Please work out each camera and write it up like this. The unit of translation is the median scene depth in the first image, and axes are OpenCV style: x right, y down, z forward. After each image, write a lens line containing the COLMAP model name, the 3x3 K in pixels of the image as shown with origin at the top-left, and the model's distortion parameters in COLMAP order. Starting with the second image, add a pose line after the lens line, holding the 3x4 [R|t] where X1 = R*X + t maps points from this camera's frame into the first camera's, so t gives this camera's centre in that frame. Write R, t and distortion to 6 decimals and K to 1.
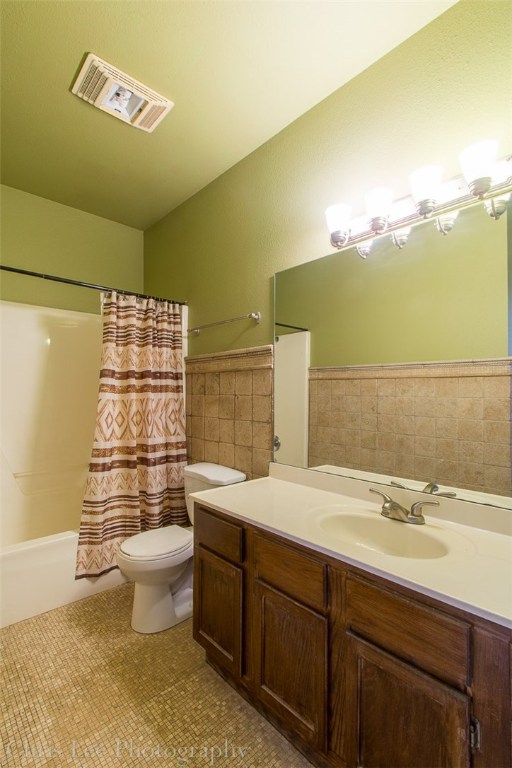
lens RADIAL K [[347.2, 0, 252.3], [0, 347.2, 393.6], [0, 0, 1]] dist [0.011083, -0.000285]
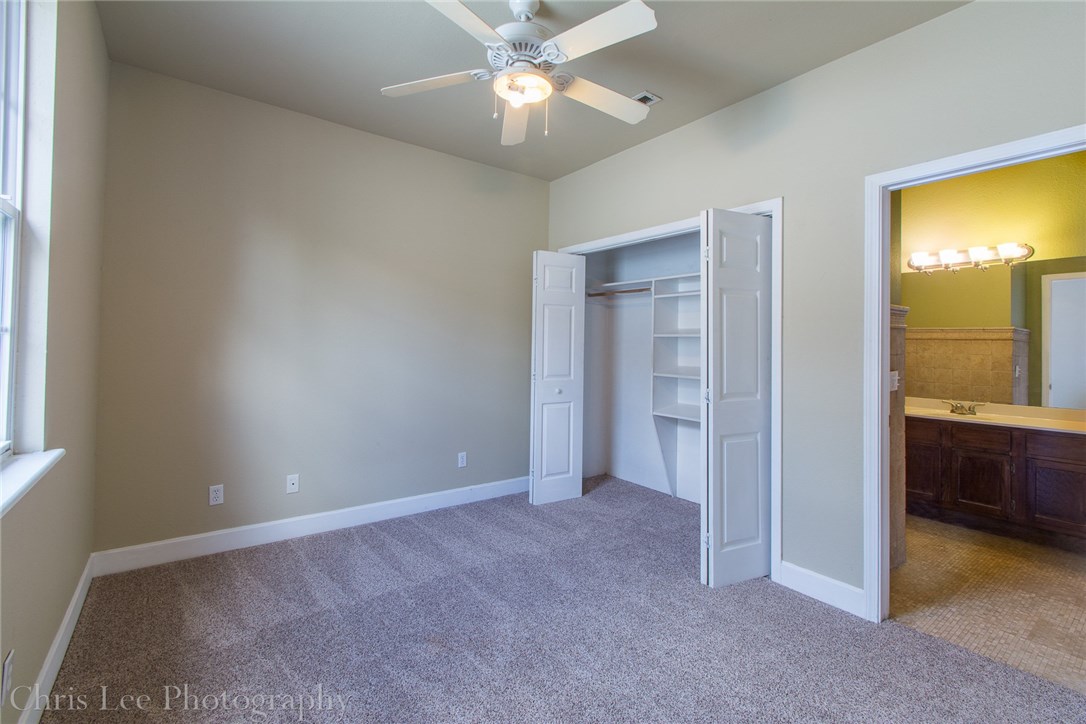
lens RADIAL K [[491.0, 0, 555.6], [0, 491.0, 337.5], [0, 0, 1]] dist [0.011083, -0.000285]
pose [[0.996861, 0.011399, -0.078344, -0.917483], [-0.012503, 0.999829, -0.013624, -0.009862], [0.078175, 0.014561, 0.996833, -1.106047]]
